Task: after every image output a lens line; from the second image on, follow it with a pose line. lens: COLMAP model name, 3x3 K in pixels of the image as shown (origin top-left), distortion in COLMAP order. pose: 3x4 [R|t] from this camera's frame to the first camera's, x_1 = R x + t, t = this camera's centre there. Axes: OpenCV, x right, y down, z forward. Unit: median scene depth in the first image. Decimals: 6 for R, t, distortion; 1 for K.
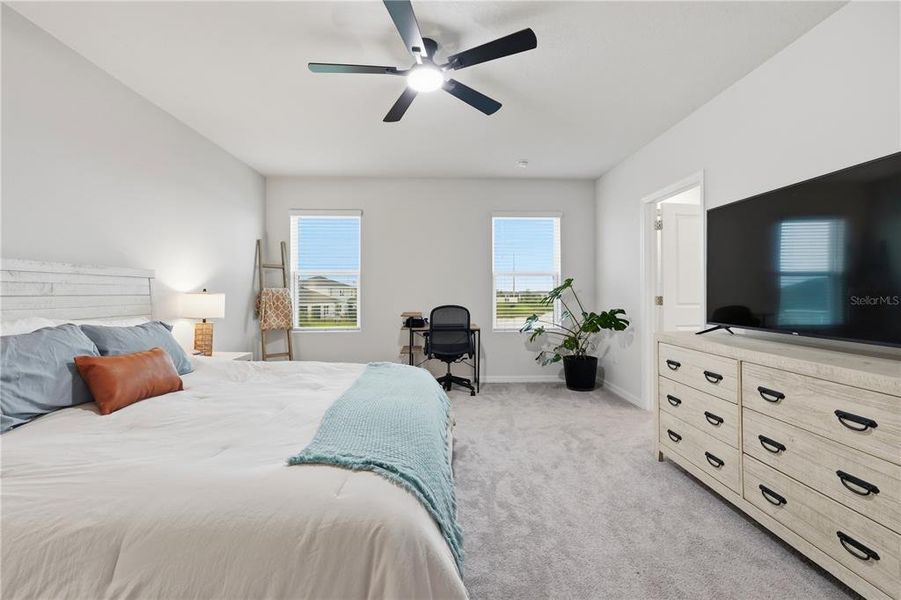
lens RADIAL K [[400.8, 0, 450.6], [0, 400.8, 299.2], [0, 0, 1]] dist [-0.003125, 0.000837]
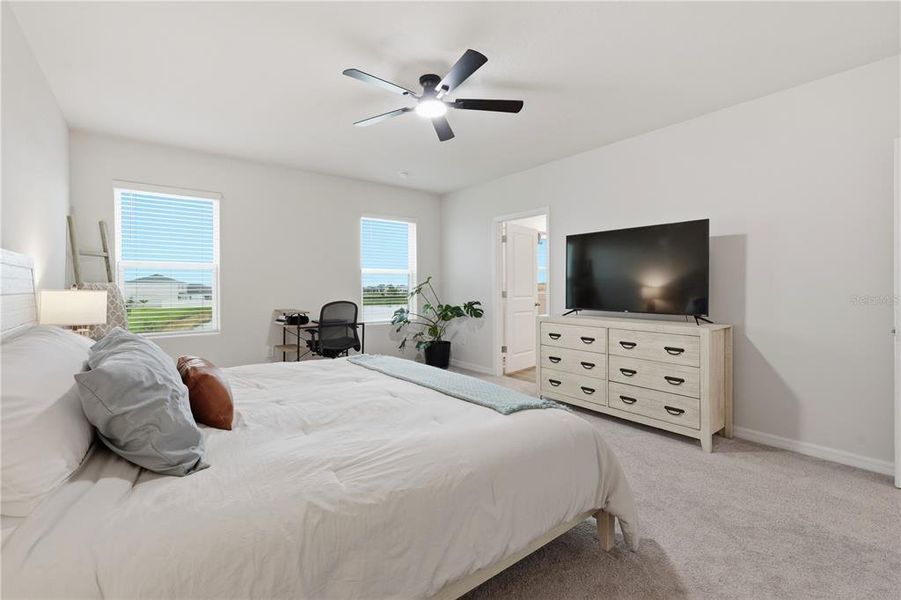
lens RADIAL K [[400.8, 0, 456.0], [0, 400.8, 301.4], [0, 0, 1]] dist [-0.003125, 0.000837]
pose [[0.804088, -0.019864, 0.594179, -0.422756], [0.009438, 0.999742, 0.020650, -0.002273], [-0.594436, -0.010997, 0.804068, -0.001192]]
